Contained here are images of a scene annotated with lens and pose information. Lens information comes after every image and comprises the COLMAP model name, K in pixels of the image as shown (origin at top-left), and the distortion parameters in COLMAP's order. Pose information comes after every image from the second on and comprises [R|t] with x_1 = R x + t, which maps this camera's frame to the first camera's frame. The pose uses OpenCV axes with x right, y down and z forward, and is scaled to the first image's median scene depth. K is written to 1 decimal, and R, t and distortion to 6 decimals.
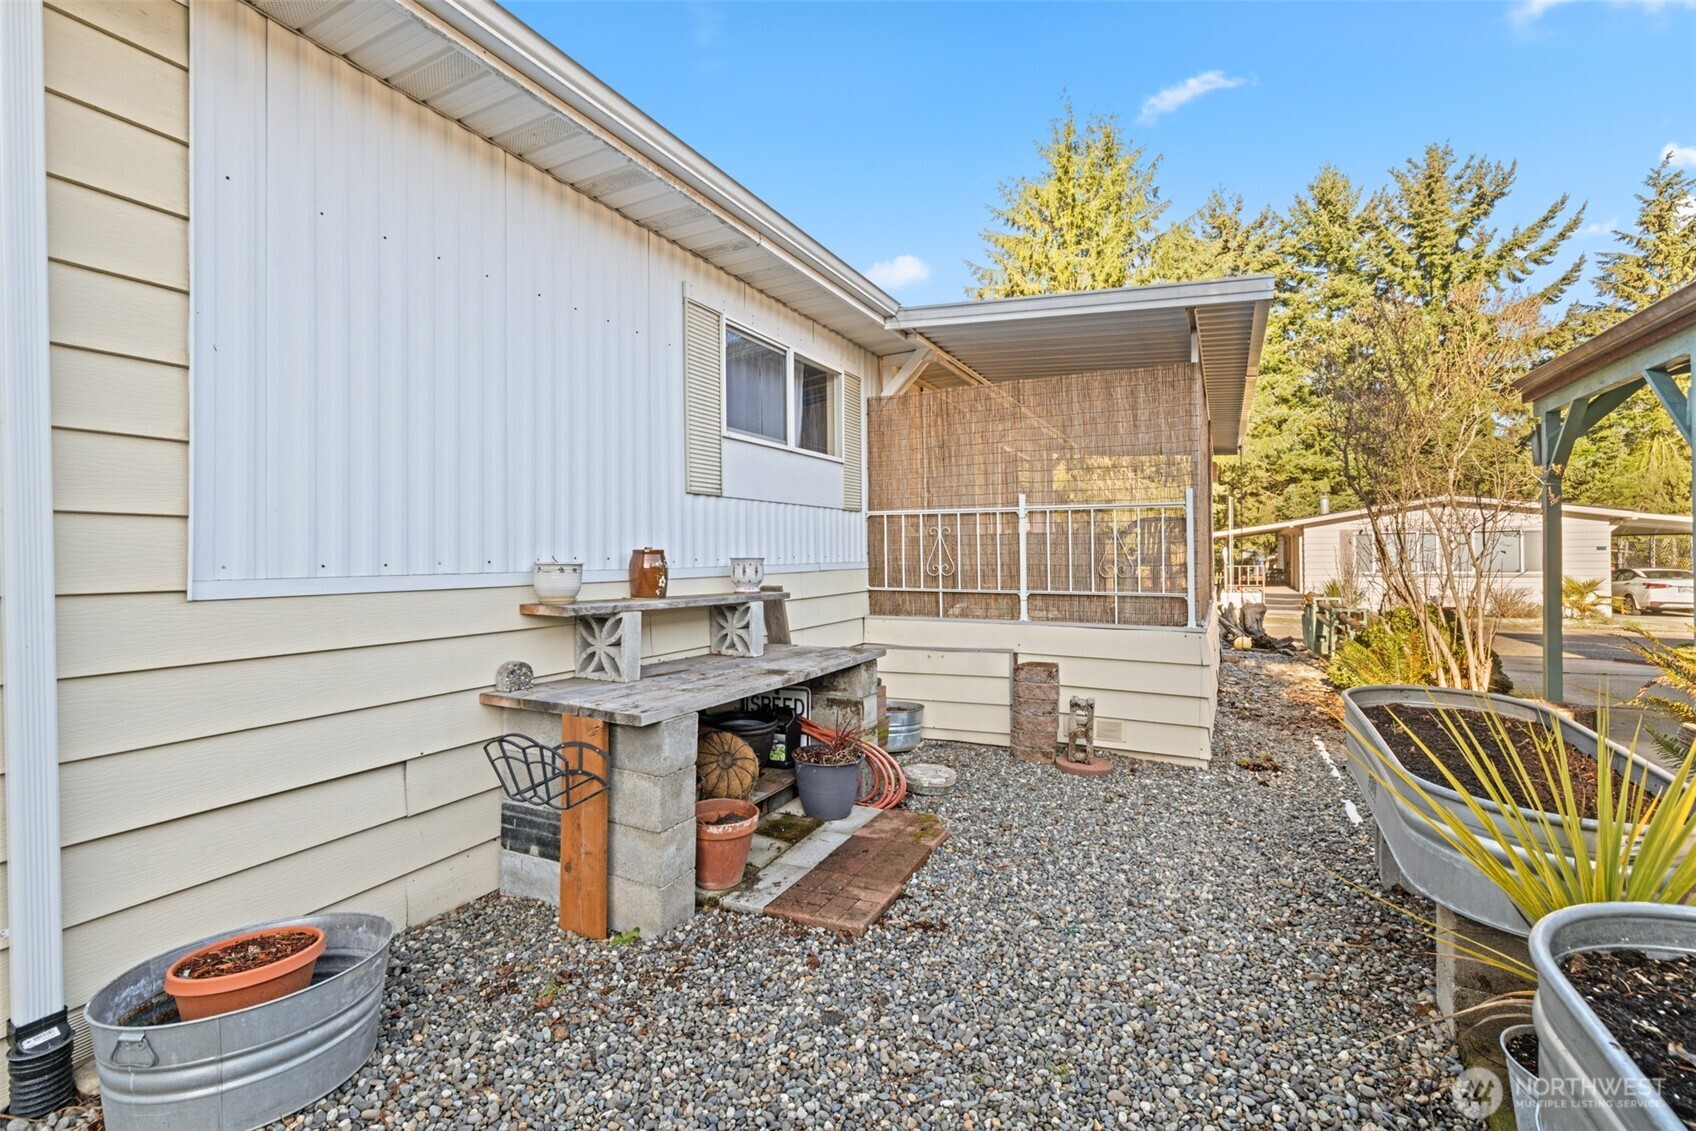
lens RADIAL K [[730.8, 0, 848.0], [0, 730.8, 565.5], [0, 0, 1]] dist [0.000526, 0.000295]
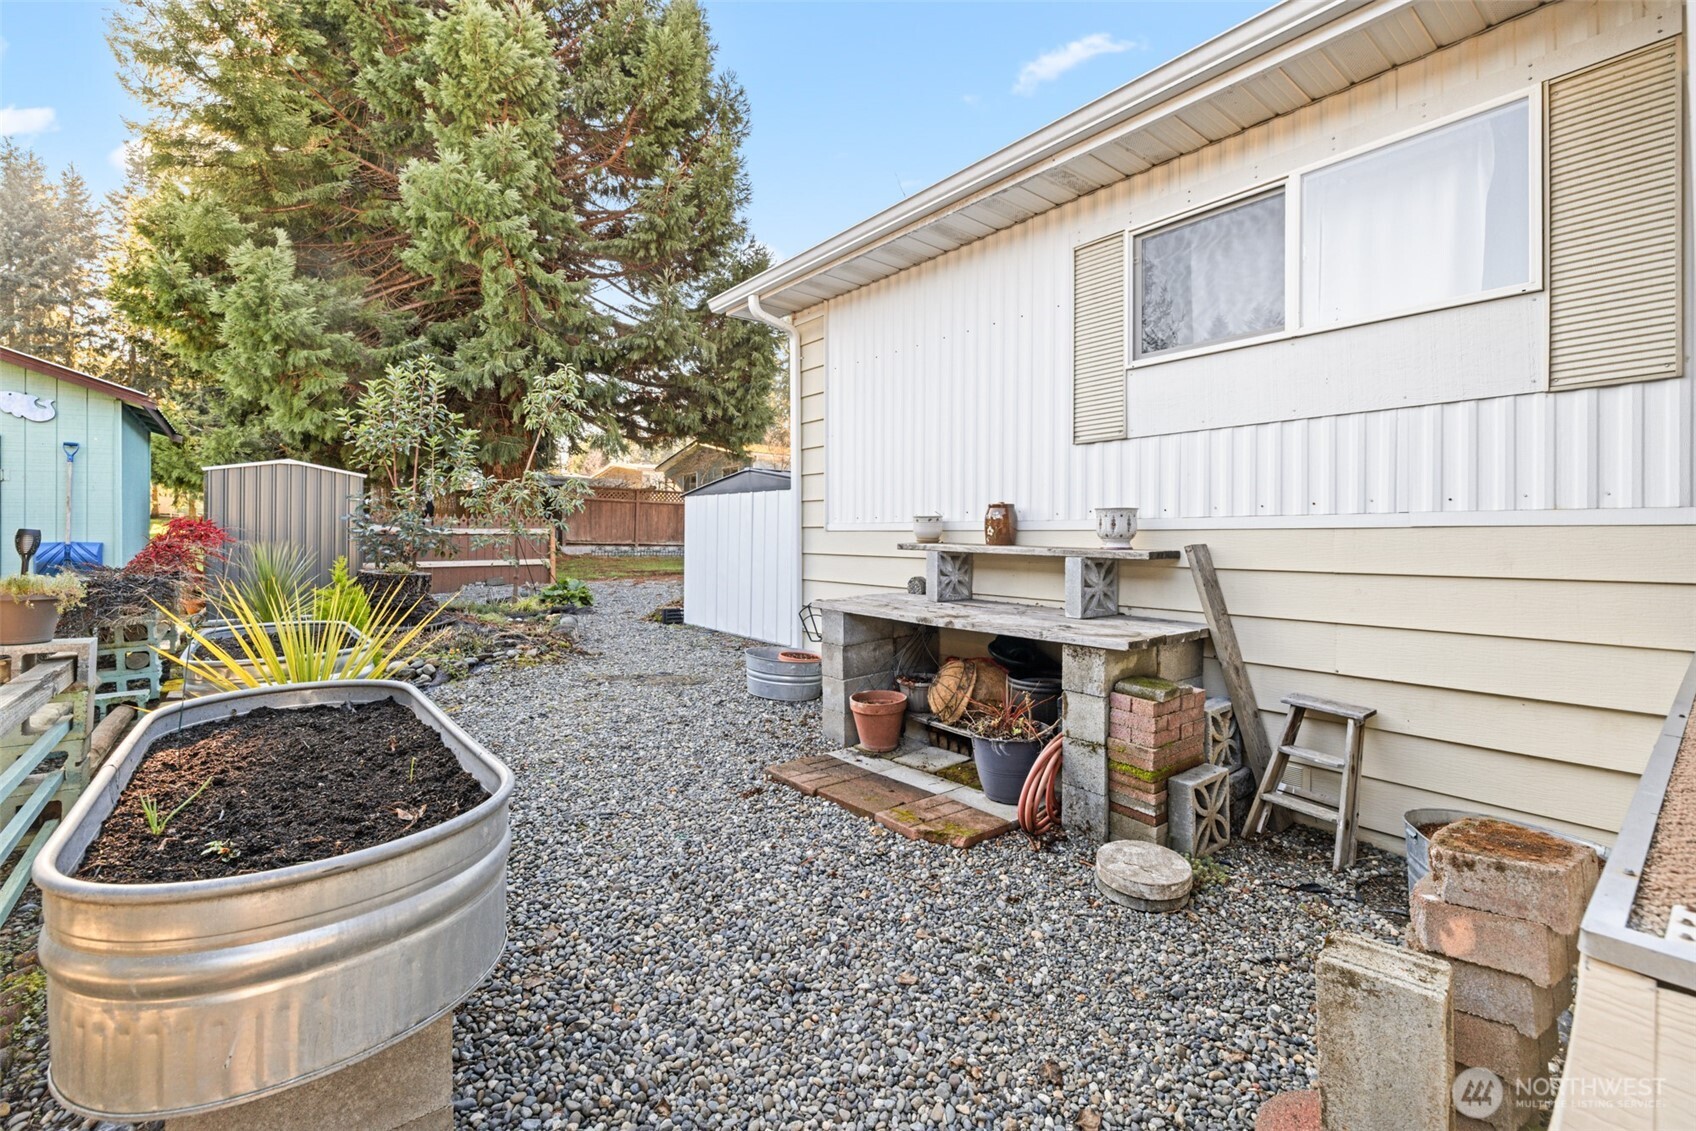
lens RADIAL K [[744.6, 0, 848.0], [0, 744.6, 565.5], [0, 0, 1]] dist [-0.001181, 0.000011]
pose [[-0.407940, 0.033449, -0.912396, 0.969573], [-0.022822, 0.998643, 0.046815, 0.026805], [0.912724, 0.039920, -0.406623, 1.325858]]
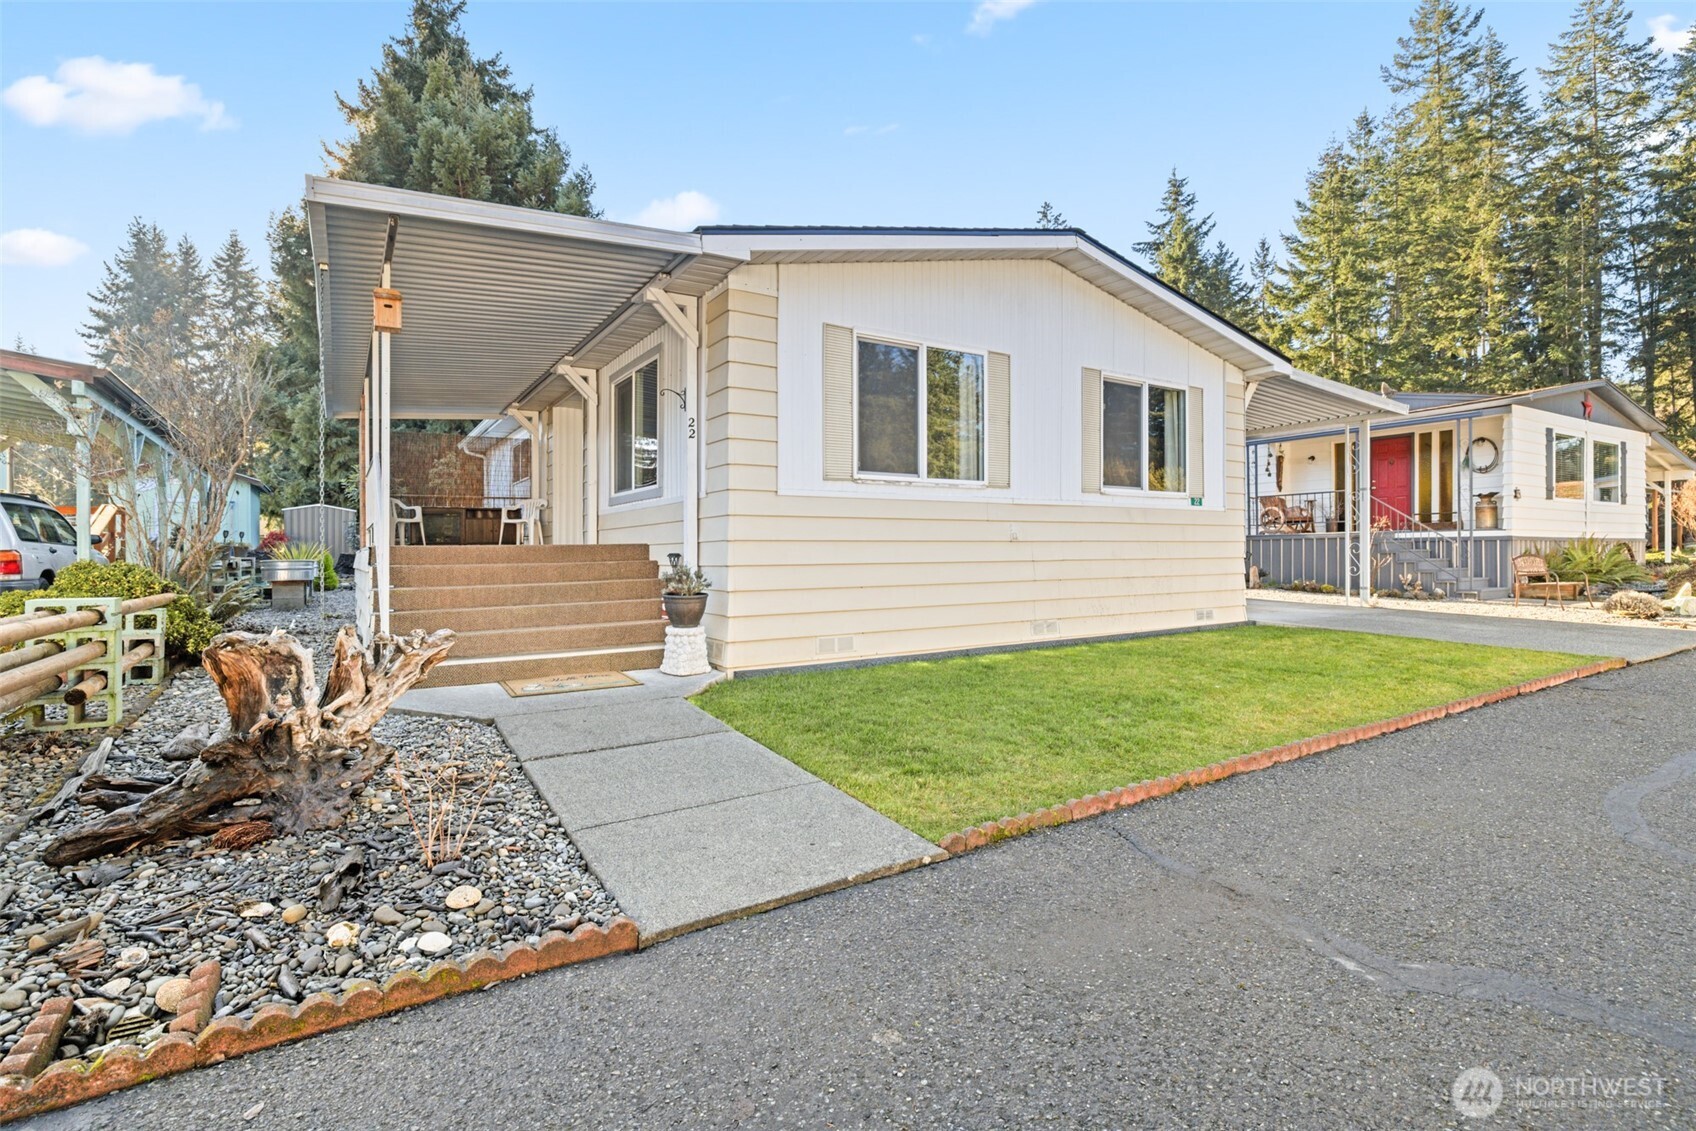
lens RADIAL K [[807.5, 0, 852.3], [0, 807.5, 578.9], [0, 0, 1]] dist [0.001847, 0.000623]
pose [[-0.504178, 0.031874, -0.863012, 2.218906], [-0.014147, 0.998880, 0.045157, 0.051420], [0.863484, 0.034977, -0.503162, 4.108673]]
